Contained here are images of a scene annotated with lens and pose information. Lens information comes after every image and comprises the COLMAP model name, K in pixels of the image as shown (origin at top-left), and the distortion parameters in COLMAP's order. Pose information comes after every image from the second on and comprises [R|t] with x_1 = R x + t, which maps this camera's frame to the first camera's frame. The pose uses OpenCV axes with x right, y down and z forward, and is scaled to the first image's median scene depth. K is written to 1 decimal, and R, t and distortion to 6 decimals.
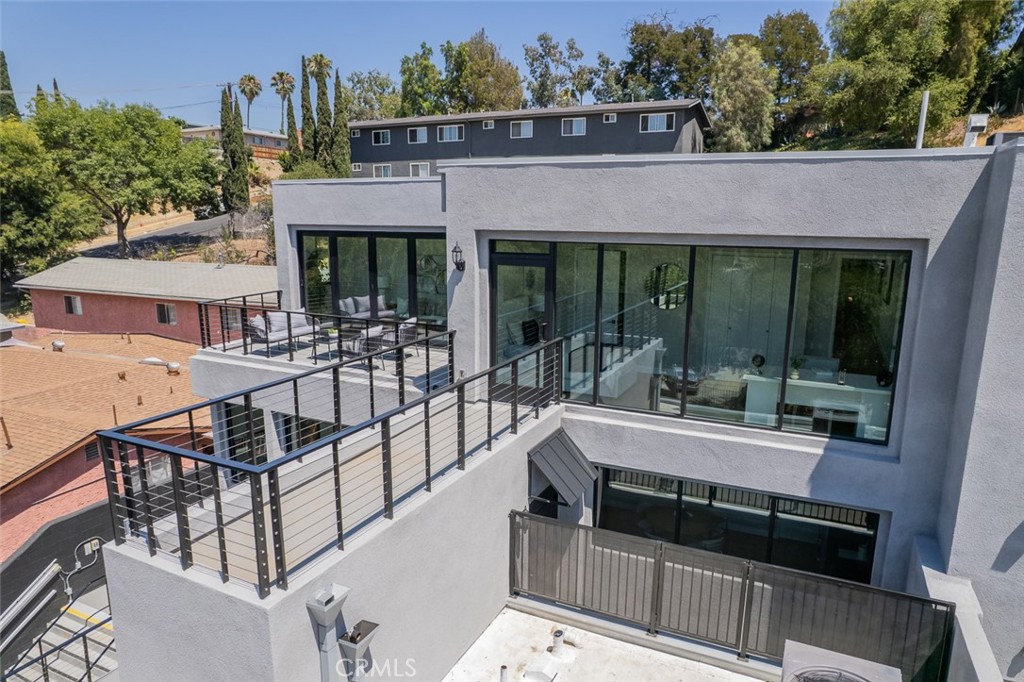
lens RADIAL K [[651.2, 0, 516.3], [0, 651.2, 353.9], [0, 0, 1]] dist [-0.075042, 0.065824]
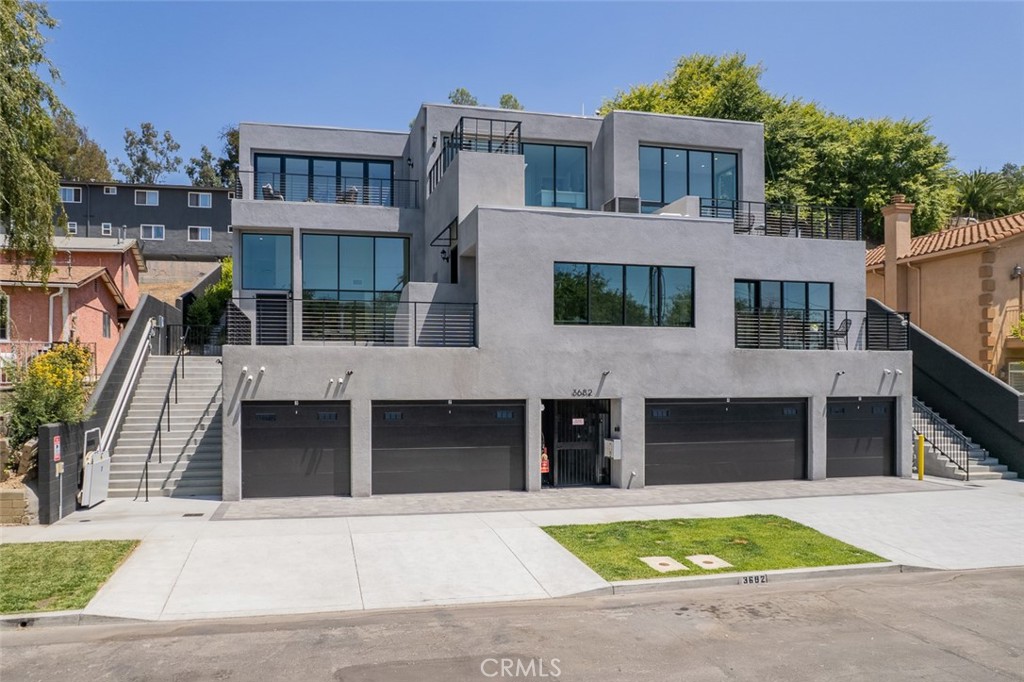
lens RADIAL K [[724.5, 0, 467.1], [0, 724.5, 383.1], [0, 0, 1]] dist [-0.065382, 0.051976]
pose [[0.789651, -0.008910, 0.613491, -1.025777], [0.134836, 0.977971, -0.159350, 0.732278], [-0.598557, 0.208551, 0.773457, -0.591450]]
